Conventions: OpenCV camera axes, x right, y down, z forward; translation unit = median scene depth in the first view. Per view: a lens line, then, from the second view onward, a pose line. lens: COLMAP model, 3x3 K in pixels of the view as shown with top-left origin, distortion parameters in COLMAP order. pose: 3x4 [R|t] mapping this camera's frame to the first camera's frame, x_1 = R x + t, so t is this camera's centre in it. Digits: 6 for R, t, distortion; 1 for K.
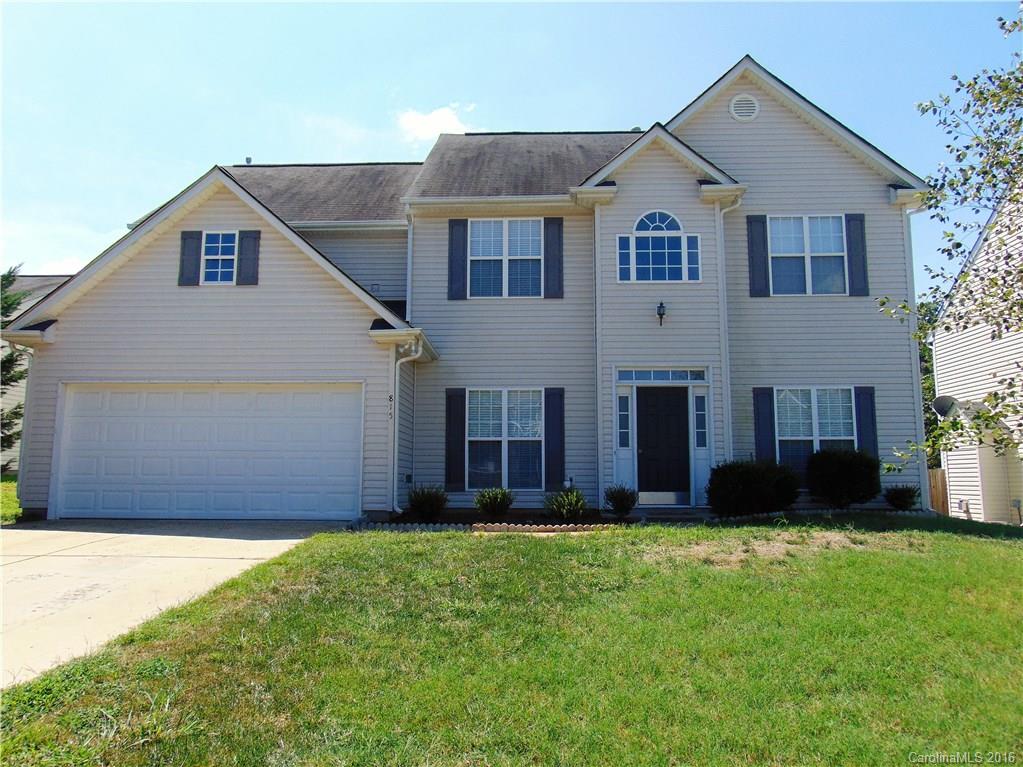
lens RADIAL K [[766.0, 0, 508.7], [0, 766.0, 384.2], [0, 0, 1]] dist [-0.014842, 0.046457]
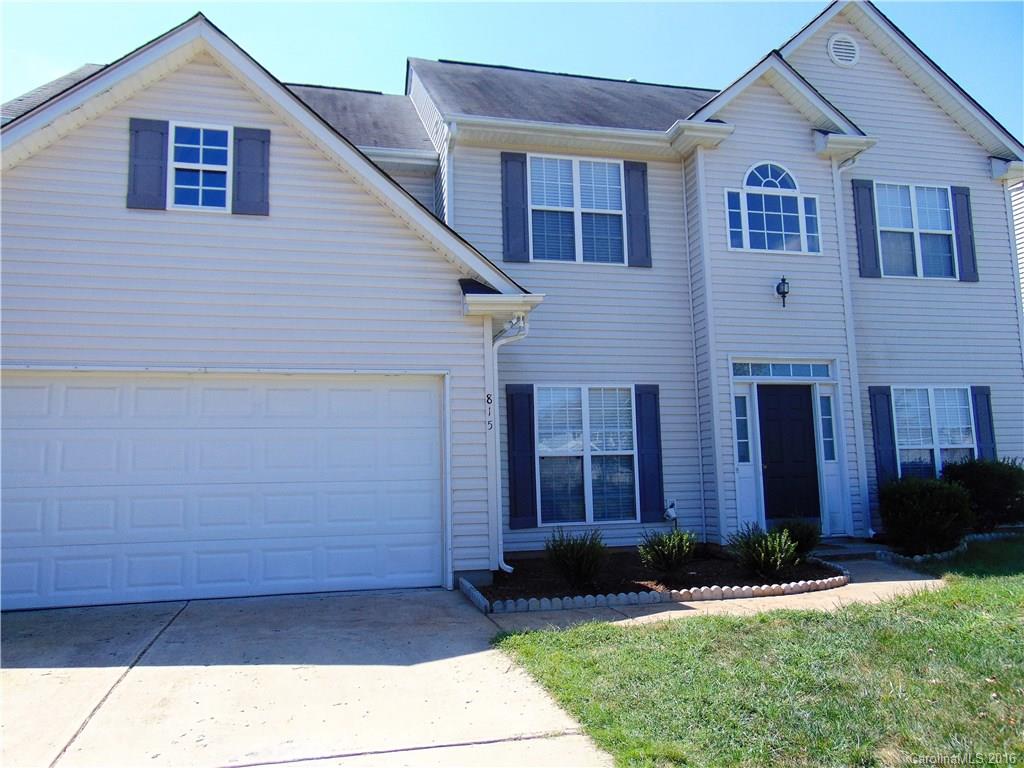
lens RADIAL K [[766.7, 0, 512.7], [0, 766.7, 383.0], [0, 0, 1]] dist [-0.014842, 0.046457]
pose [[0.960084, 0.008658, 0.279579, -0.283324], [-0.009076, 0.999959, 0.000201, 0.003970], [-0.279566, -0.002730, 0.960123, 0.314701]]
